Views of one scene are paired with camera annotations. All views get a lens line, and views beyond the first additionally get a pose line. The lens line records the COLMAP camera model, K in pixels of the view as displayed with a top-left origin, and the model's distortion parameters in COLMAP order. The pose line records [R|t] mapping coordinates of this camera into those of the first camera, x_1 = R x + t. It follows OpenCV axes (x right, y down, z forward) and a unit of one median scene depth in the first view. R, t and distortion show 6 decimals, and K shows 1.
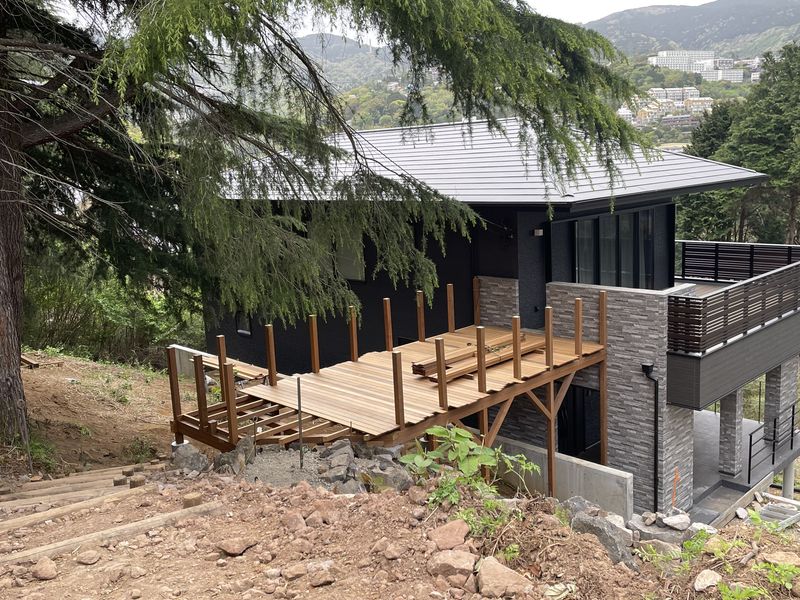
lens RADIAL K [[767.6, 0, 400.0], [0, 767.6, 300.0], [0, 0, 1]] dist [0.061548, -0.003535]
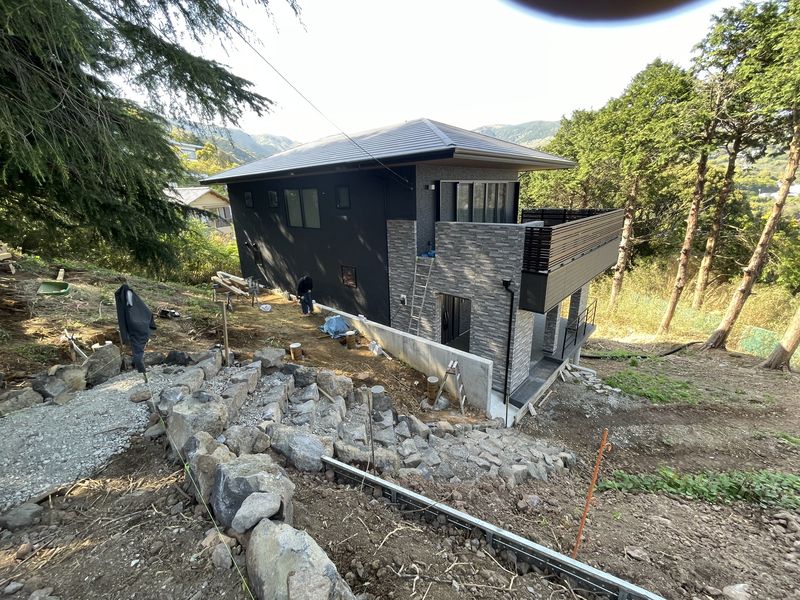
lens RADIAL K [[340.9, 0, 400.0], [0, 340.9, 300.0], [0, 0, 1]] dist [-0.001071, -0.000245]
pose [[0.998255, 0.003384, 0.058961, 0.106959], [-0.010605, 0.992400, 0.122595, 0.050050], [-0.058098, -0.123006, 0.990704, 0.446778]]
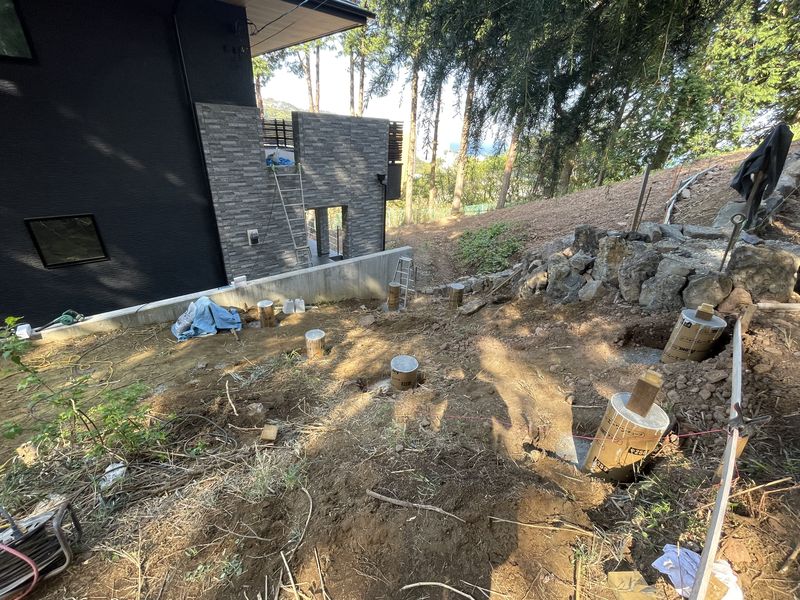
lens RADIAL K [[340.9, 0, 400.0], [0, 340.9, 300.0], [0, 0, 1]] dist [-0.001071, -0.000245]
pose [[0.032923, -0.398403, 0.916619, -0.372779], [0.122192, 0.911841, 0.391937, 0.055179], [-0.991960, 0.099100, 0.078702, 0.987836]]
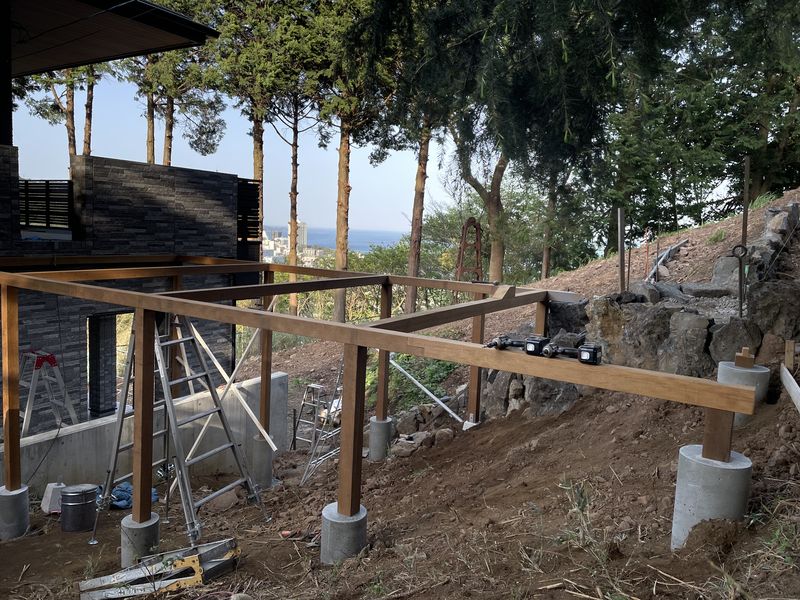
lens RADIAL K [[608.2, 0, 400.0], [0, 608.2, 300.0], [0, 0, 1]] dist [0.084525, -0.116457]
pose [[-0.249675, -0.077421, 0.965230, -0.412407], [0.139403, 0.983541, 0.114949, 0.082918], [-0.958243, 0.163256, -0.234773, 1.034086]]
